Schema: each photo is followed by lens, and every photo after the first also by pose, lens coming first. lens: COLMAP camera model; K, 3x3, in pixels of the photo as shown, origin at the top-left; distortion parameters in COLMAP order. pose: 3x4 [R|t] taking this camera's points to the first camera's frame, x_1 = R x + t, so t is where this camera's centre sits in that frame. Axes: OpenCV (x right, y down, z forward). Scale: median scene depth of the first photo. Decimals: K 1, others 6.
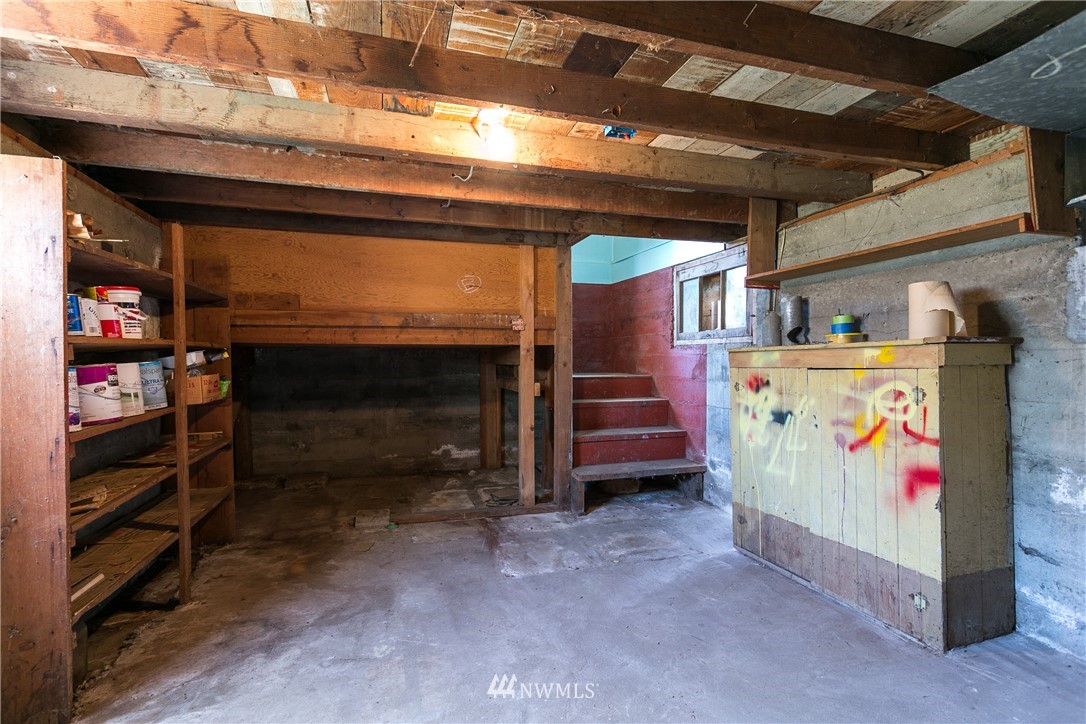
lens RADIAL K [[511.4, 0, 542.2], [0, 511.4, 359.7], [0, 0, 1]] dist [0.000859, 0.000994]
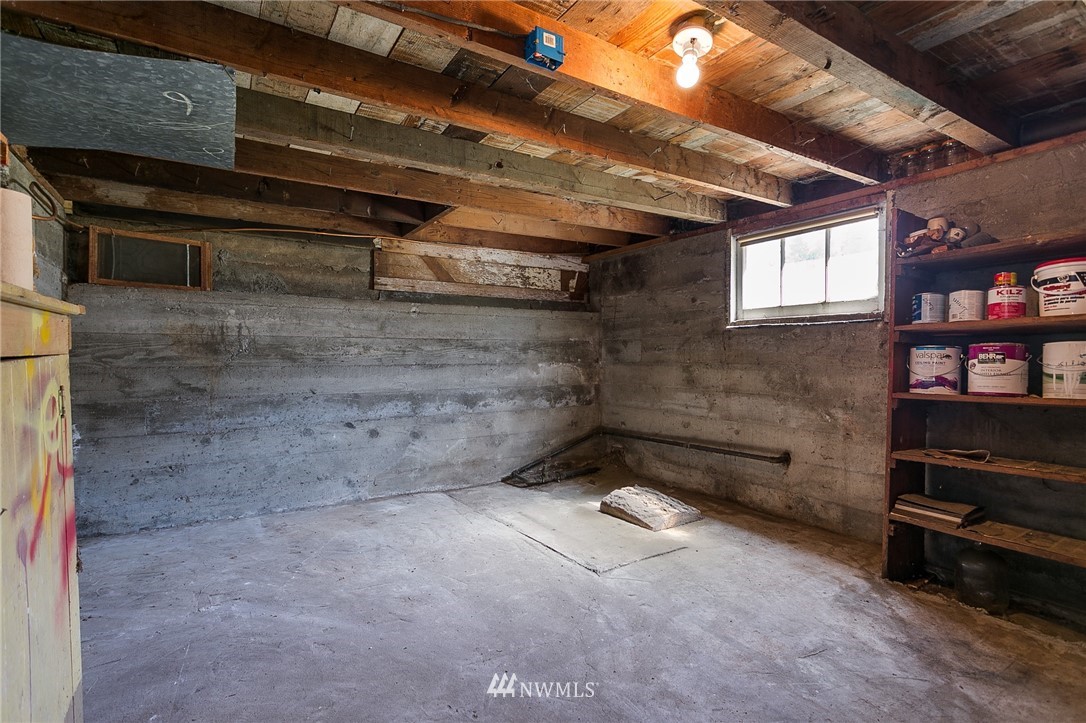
lens RADIAL K [[511.4, 0, 542.2], [0, 511.4, 359.2], [0, 0, 1]] dist [0.000859, 0.000994]
pose [[-0.962099, 0.012775, -0.272401, 0.373719], [0.010284, 0.999891, 0.010571, 0.019691], [0.272506, 0.007369, -0.962126, 1.741809]]
